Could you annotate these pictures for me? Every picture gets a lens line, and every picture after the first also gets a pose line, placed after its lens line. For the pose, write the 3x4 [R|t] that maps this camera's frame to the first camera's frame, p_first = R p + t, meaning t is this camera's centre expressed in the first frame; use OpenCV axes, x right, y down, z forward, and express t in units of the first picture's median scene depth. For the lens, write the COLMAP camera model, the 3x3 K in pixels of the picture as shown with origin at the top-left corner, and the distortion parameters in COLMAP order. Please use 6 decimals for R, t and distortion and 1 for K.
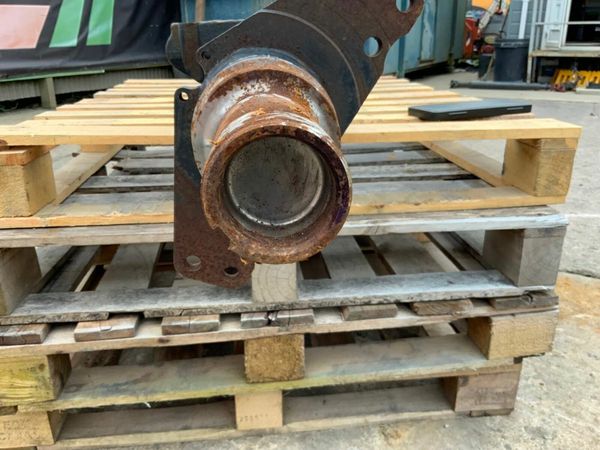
lens RADIAL K [[507.4, 0, 300.0], [0, 507.4, 225.0], [0, 0, 1]] dist [0.042986, -0.100446]
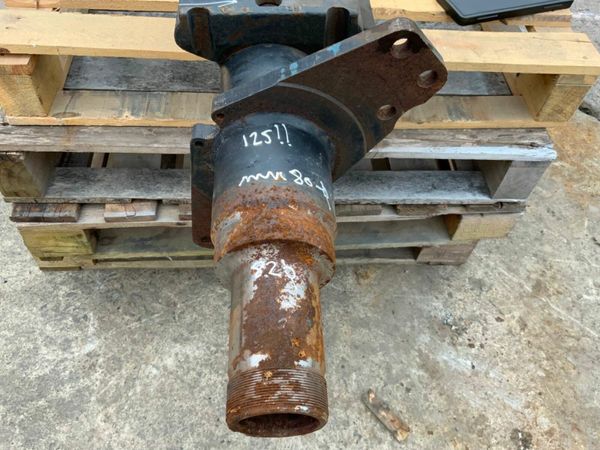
lens RADIAL K [[504.5, 0, 300.0], [0, 504.5, 225.0], [0, 0, 1]] dist [0.069933, -0.134638]
pose [[0.996093, 0.084147, 0.026813, -0.020455], [-0.084727, 0.824846, 0.558972, -0.419869], [0.024920, -0.559060, 0.828753, 0.026498]]
